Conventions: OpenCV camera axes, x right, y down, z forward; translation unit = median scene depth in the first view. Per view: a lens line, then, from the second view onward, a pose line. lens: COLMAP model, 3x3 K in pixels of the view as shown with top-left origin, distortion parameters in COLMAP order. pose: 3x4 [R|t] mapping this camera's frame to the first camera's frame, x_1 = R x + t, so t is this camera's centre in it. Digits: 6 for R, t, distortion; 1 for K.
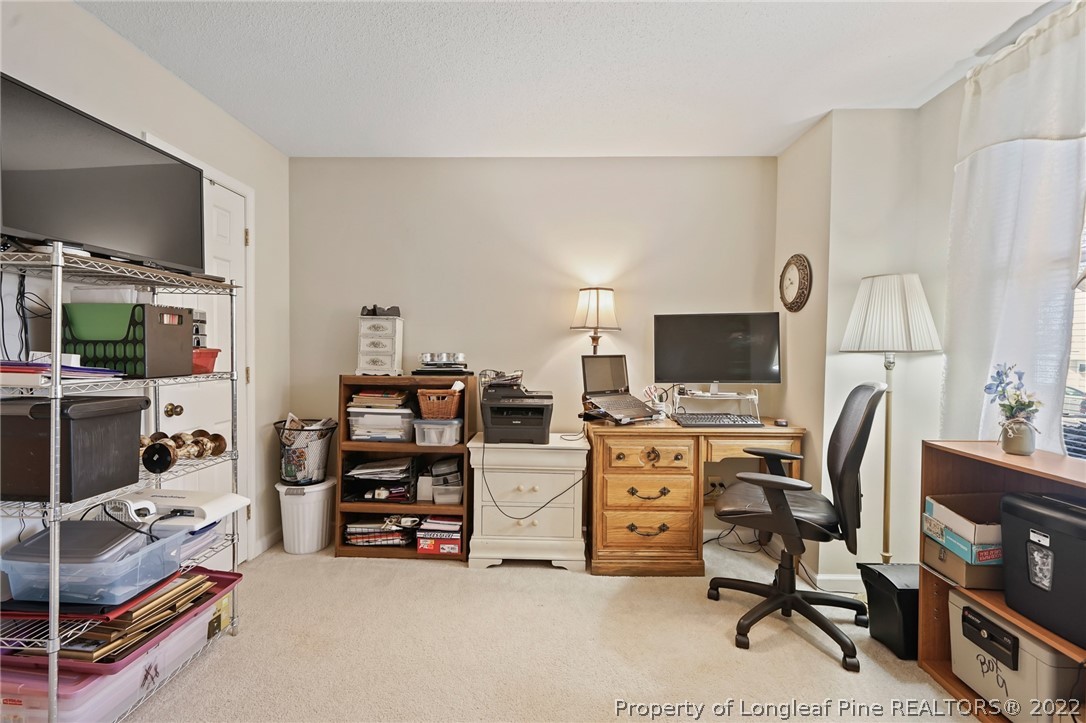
lens RADIAL K [[438.7, 0, 542.1], [0, 438.7, 356.5], [0, 0, 1]] dist [-0.005576, -0.000694]
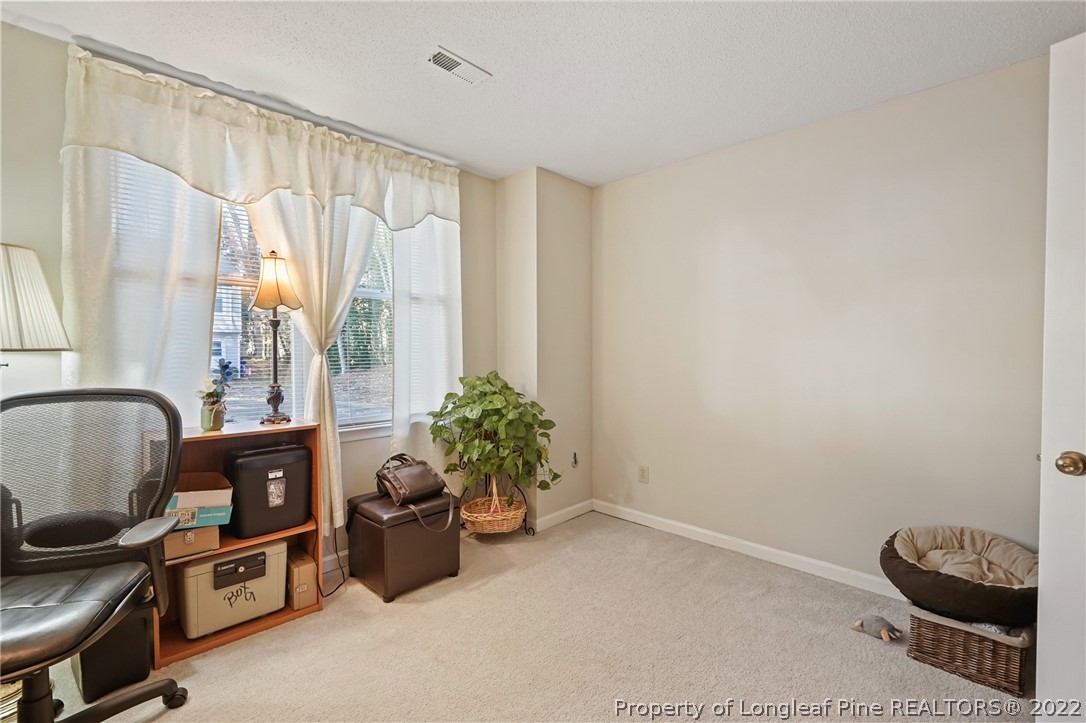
lens RADIAL K [[438.7, 0, 538.7], [0, 438.7, 362.0], [0, 0, 1]] dist [-0.005576, -0.000694]
pose [[-0.699583, -0.023071, 0.714179, -0.499883], [0.005770, 0.999264, 0.037933, -0.018707], [-0.714528, 0.030658, -0.698934, 1.237646]]
